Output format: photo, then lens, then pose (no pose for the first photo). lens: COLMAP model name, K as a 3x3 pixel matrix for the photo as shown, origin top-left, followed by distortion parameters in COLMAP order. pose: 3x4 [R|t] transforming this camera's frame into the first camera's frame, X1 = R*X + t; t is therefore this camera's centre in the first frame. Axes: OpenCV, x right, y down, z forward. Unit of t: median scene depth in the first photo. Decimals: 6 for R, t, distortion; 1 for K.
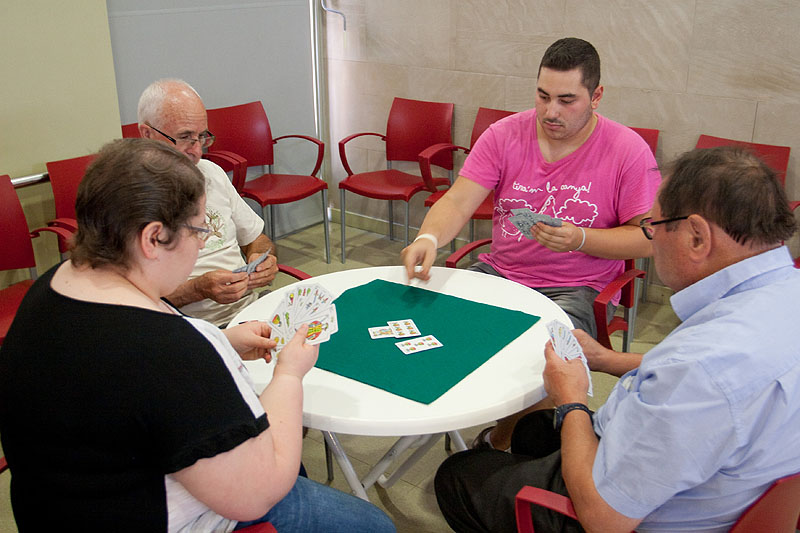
lens RADIAL K [[901.7, 0, 399.8], [0, 901.7, 264.9], [0, 0, 1]] dist [-0.003573, 0.000000]
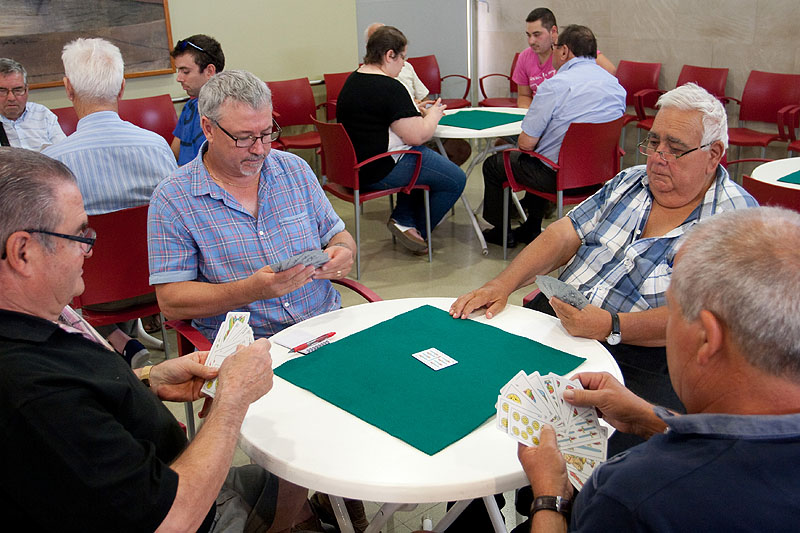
lens RADIAL K [[901.7, 0, 400.6], [0, 901.7, 267.0], [0, 0, 1]] dist [-0.003573, 0.000000]
pose [[0.979802, 0.040056, -0.195917, 0.154112], [-0.042528, 0.999060, -0.008424, 0.276493], [0.195396, 0.016586, 0.980584, -0.779817]]
